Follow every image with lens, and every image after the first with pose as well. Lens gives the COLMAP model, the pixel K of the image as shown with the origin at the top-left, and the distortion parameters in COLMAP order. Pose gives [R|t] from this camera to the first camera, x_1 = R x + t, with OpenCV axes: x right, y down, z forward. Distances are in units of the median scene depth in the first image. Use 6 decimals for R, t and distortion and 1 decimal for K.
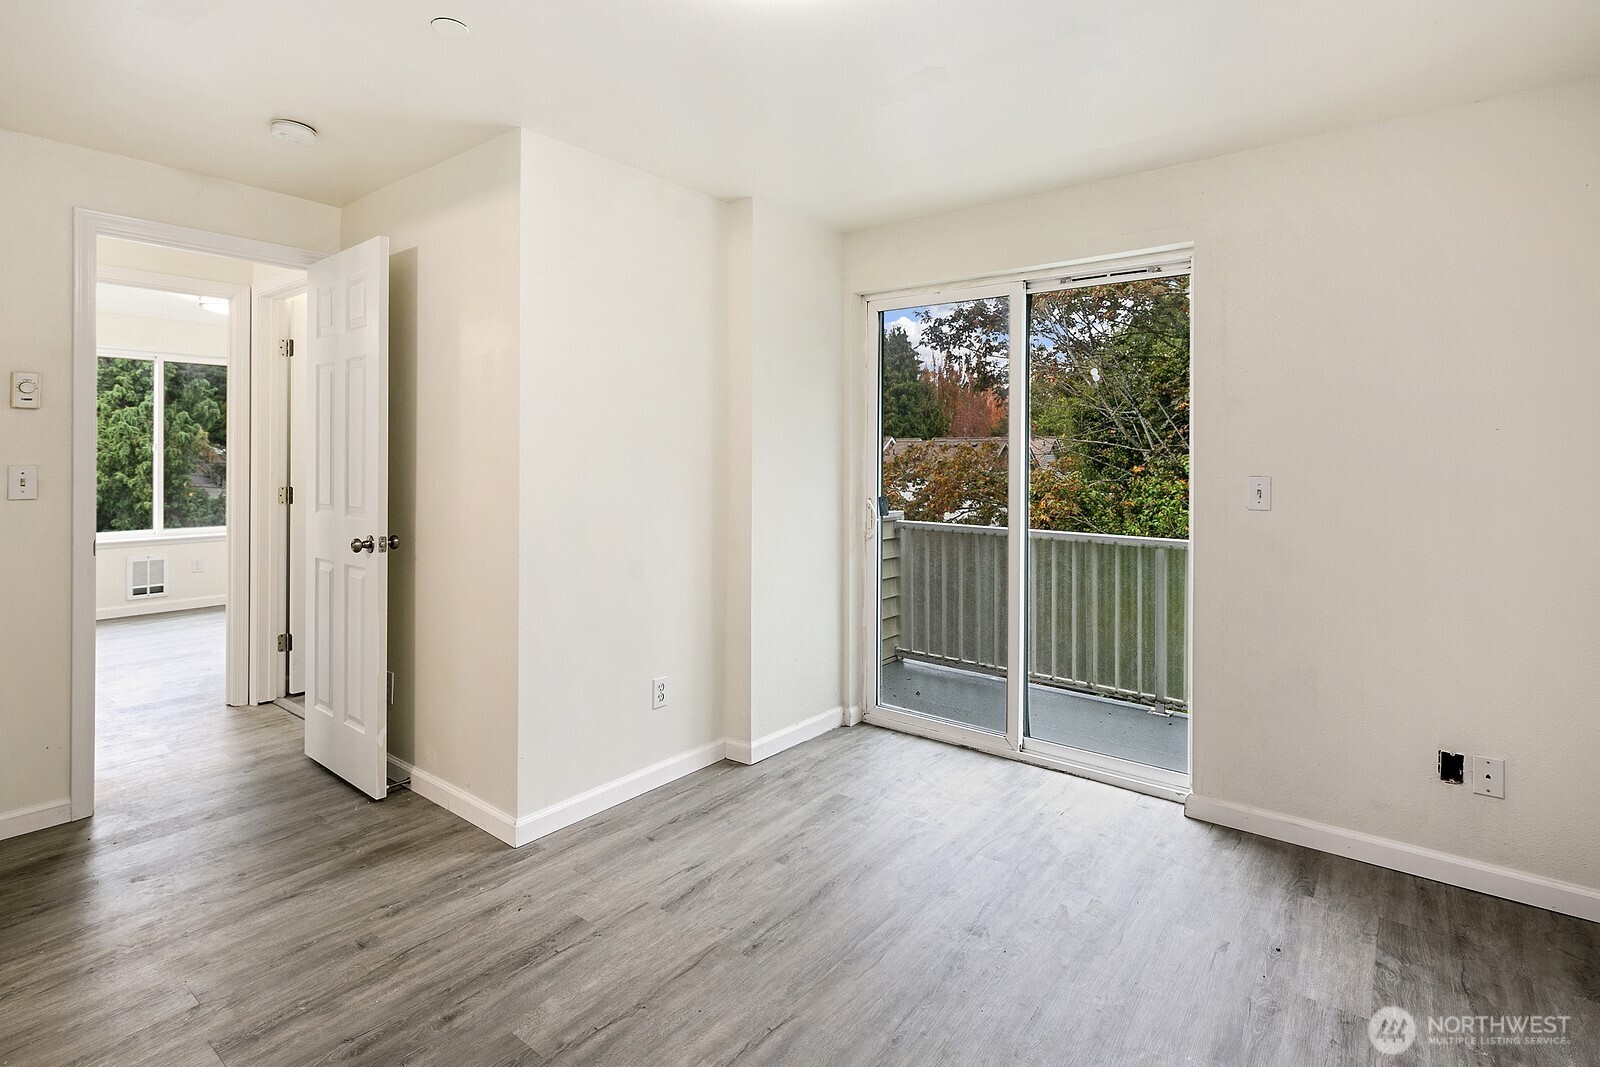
lens RADIAL K [[777.1, 0, 814.0], [0, 777.1, 467.4], [0, 0, 1]] dist [0.004394, -0.004772]
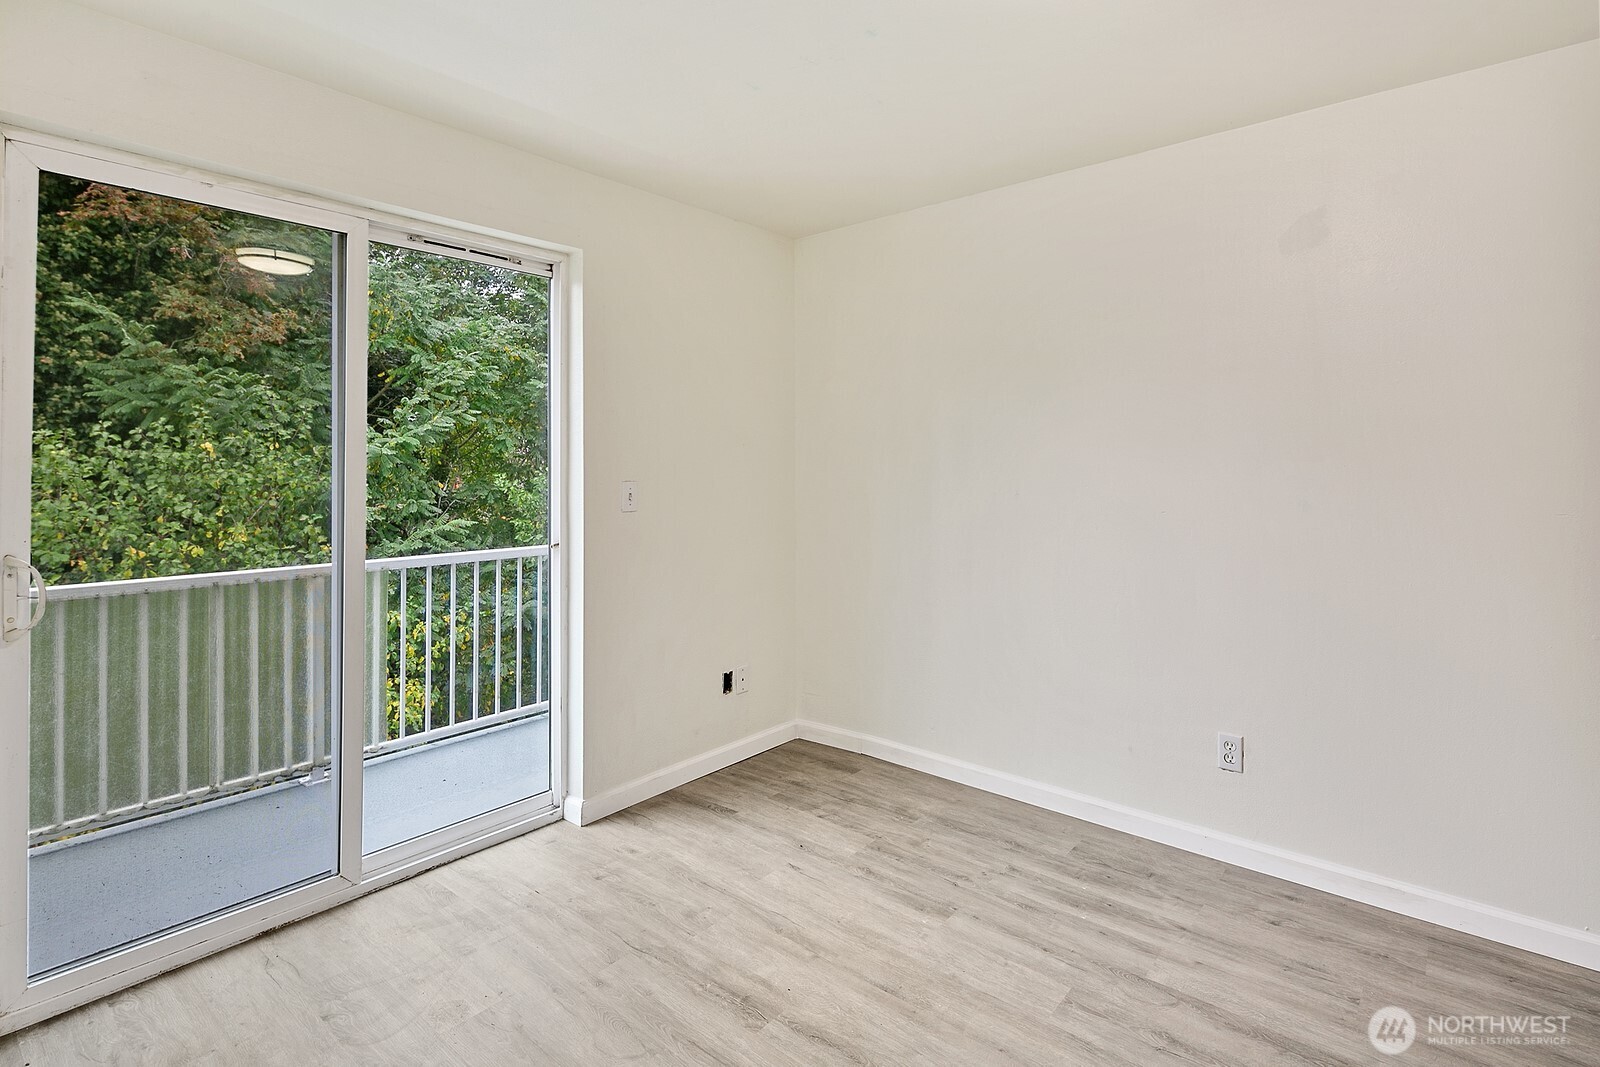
lens RADIAL K [[777.1, 0, 799.0], [0, 777.1, 459.3], [0, 0, 1]] dist [0.004394, -0.004772]
pose [[0.061221, 0.001609, 0.998123, -0.578957], [0.018127, 0.999832, -0.002724, -0.012962], [-0.997960, 0.018260, 0.061181, 0.769347]]
